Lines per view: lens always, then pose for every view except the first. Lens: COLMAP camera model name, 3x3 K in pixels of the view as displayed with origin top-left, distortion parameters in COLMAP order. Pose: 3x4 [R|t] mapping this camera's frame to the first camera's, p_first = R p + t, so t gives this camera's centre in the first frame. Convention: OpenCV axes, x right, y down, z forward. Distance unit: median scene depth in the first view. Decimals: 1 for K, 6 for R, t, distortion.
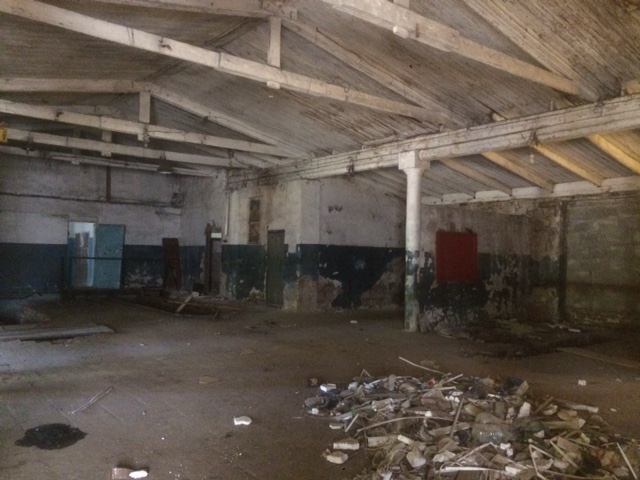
lens RADIAL K [[544.5, 0, 315.5], [0, 544.5, 239.7], [0, 0, 1]] dist [0.074837, -0.093519]
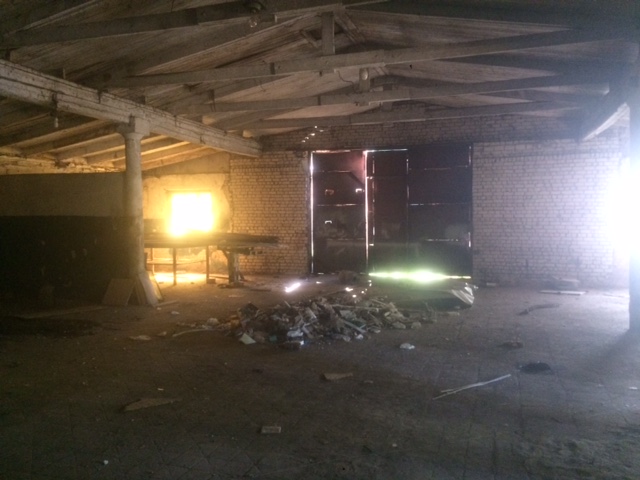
lens RADIAL K [[544.5, 0, 315.5], [0, 544.5, 239.7], [0, 0, 1]] dist [0.074837, -0.093519]
pose [[-0.539634, -0.046210, 0.840631, -0.362085], [-0.023508, 0.998930, 0.039821, 0.004690], [-0.841572, 0.001727, -0.540143, 0.613641]]
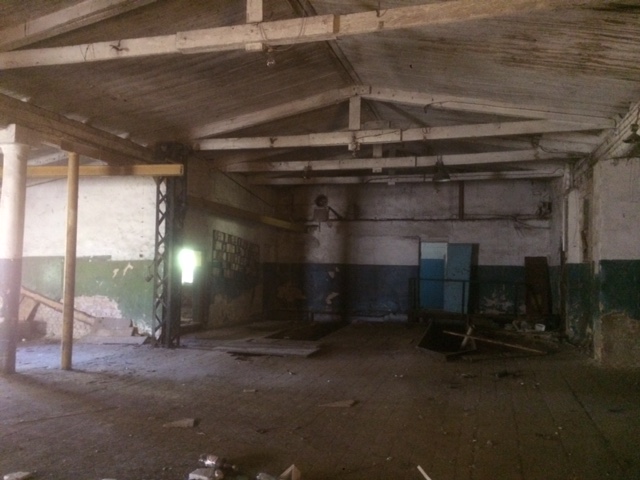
lens RADIAL K [[544.5, 0, 315.5], [0, 544.5, 239.7], [0, 0, 1]] dist [0.074837, -0.093519]
pose [[0.569133, -0.051446, -0.820634, 0.255476], [0.015966, 0.998544, -0.051526, 0.009682], [0.822090, 0.016223, 0.569126, 0.285280]]
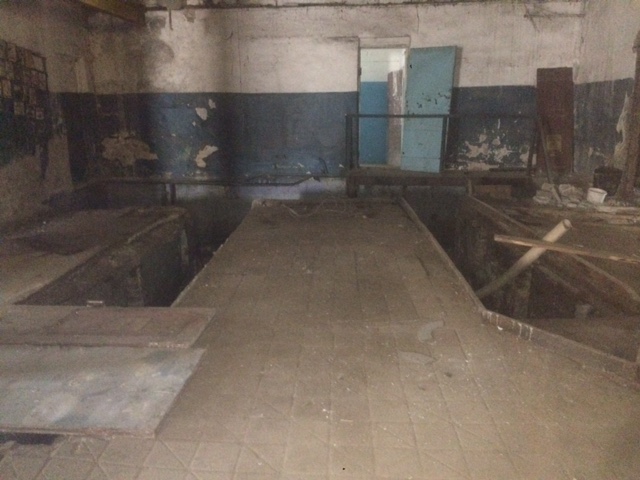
lens RADIAL K [[544.5, 0, 315.5], [0, 544.5, 239.7], [0, 0, 1]] dist [0.074837, -0.093519]
pose [[0.752158, 0.123289, -0.647348, -0.101031], [0.047172, 0.969749, 0.239501, 0.019302], [0.657293, -0.210680, 0.723588, 0.534448]]
